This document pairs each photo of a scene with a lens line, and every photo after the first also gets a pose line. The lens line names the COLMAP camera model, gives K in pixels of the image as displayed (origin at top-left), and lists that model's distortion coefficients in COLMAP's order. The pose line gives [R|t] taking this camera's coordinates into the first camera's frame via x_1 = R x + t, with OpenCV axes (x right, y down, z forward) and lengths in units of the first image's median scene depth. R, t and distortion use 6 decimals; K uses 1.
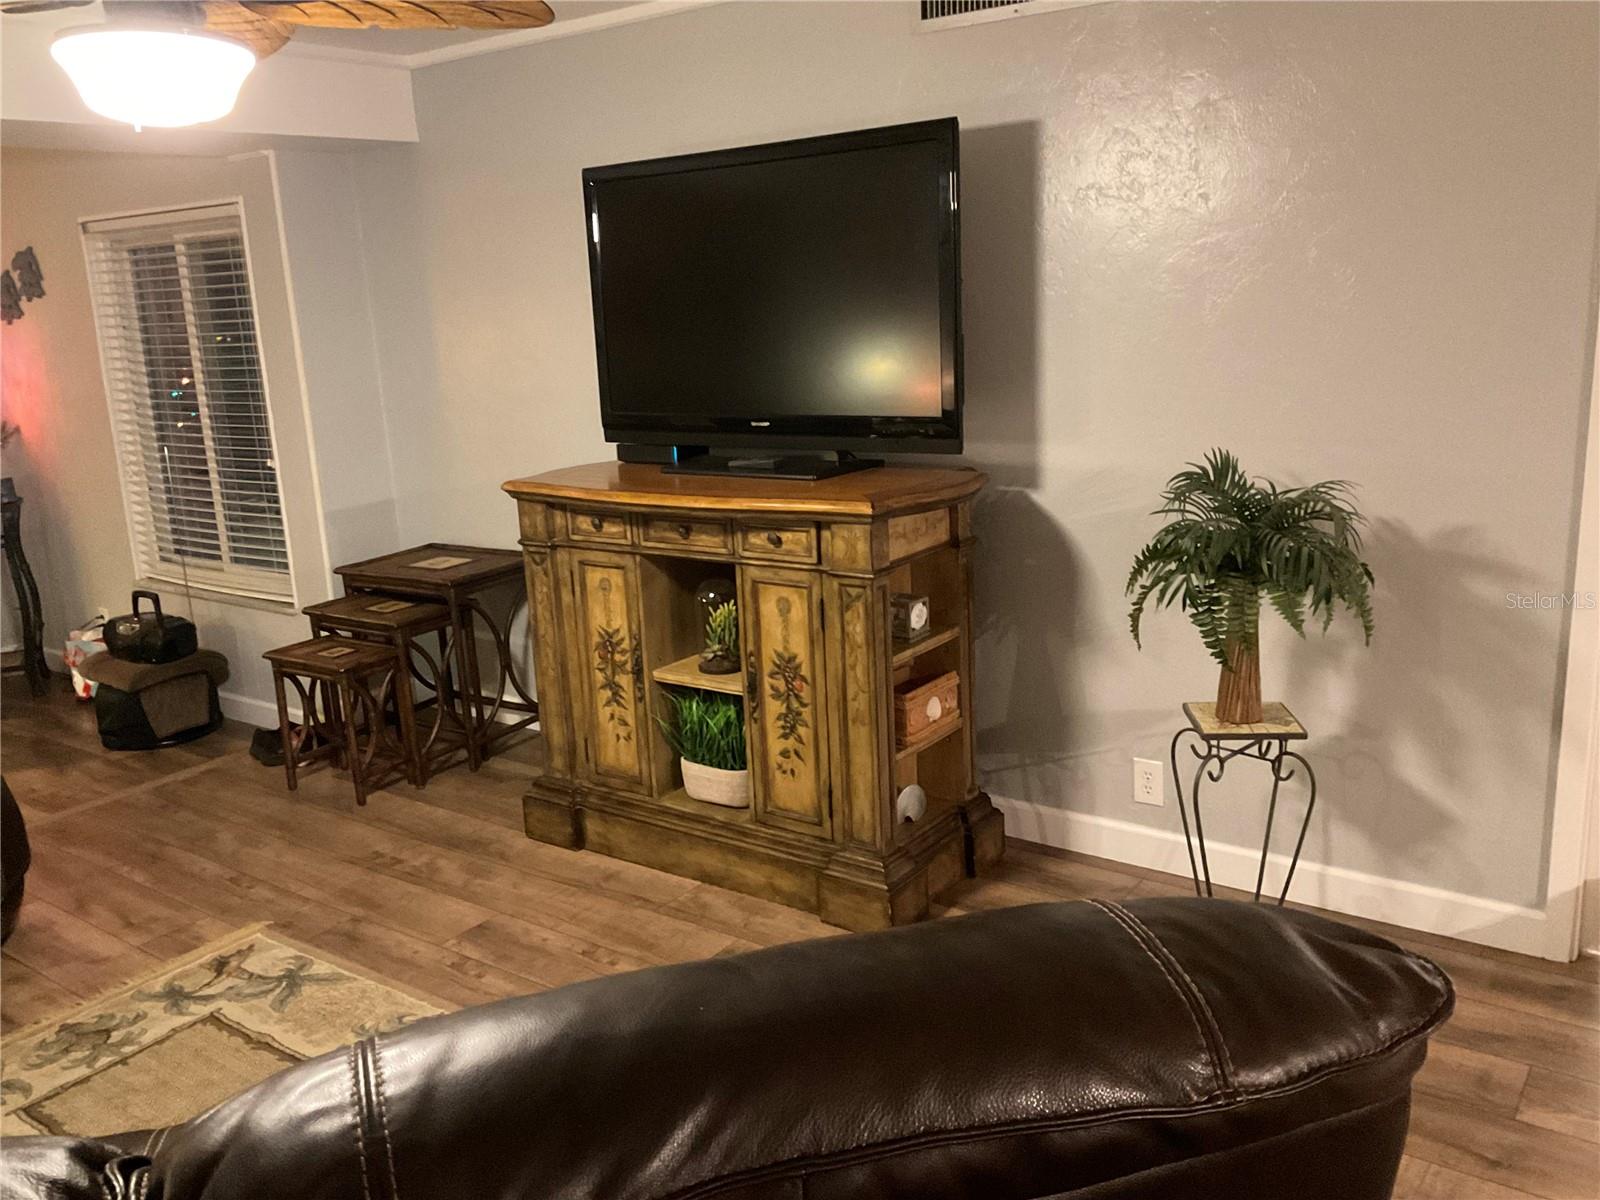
lens RADIAL K [[1350.1, 0, 802.2], [0, 1350.1, 590.4], [0, 0, 1]] dist [-0.001253, -0.013962]
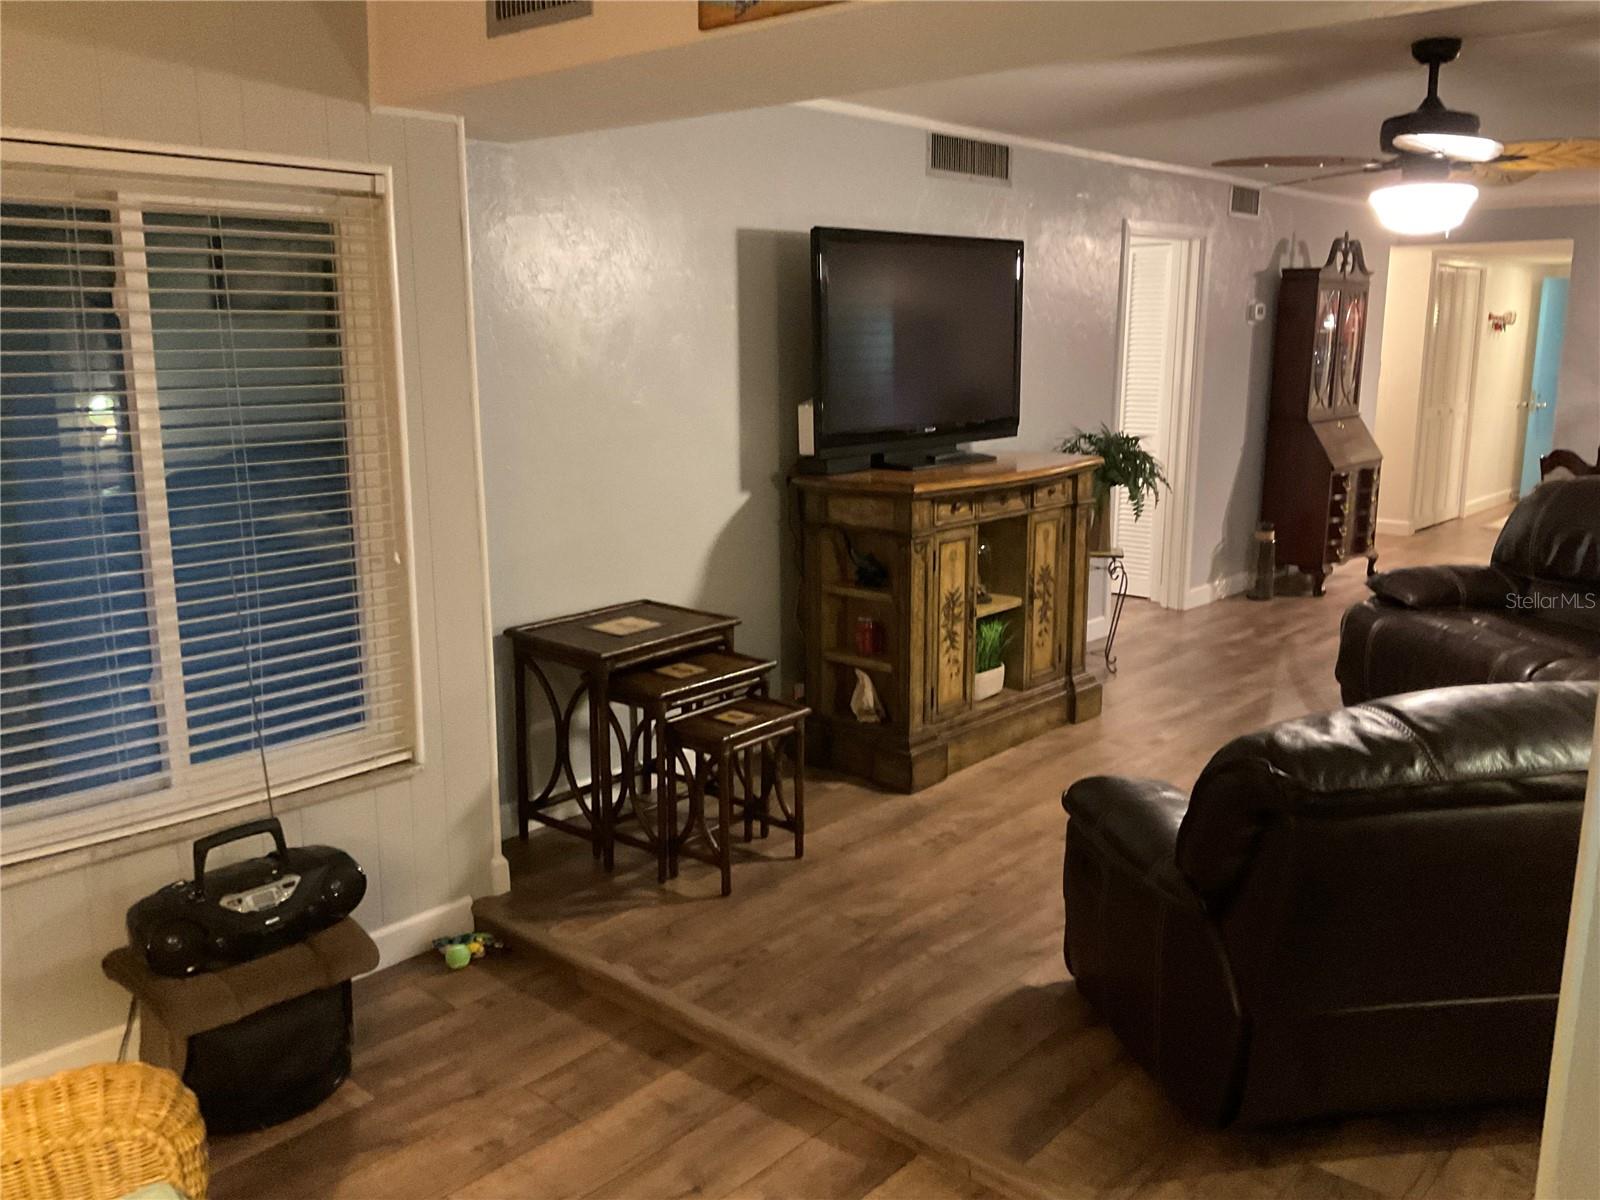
lens RADIAL K [[1350.1, 0, 803.0], [0, 1350.1, 608.0], [0, 0, 1]] dist [-0.001253, -0.013962]
pose [[0.092426, -0.152629, 0.983952, -1.424258], [0.220042, 0.966882, 0.129312, -0.152985], [-0.971102, 0.204559, 0.122950, 0.978379]]
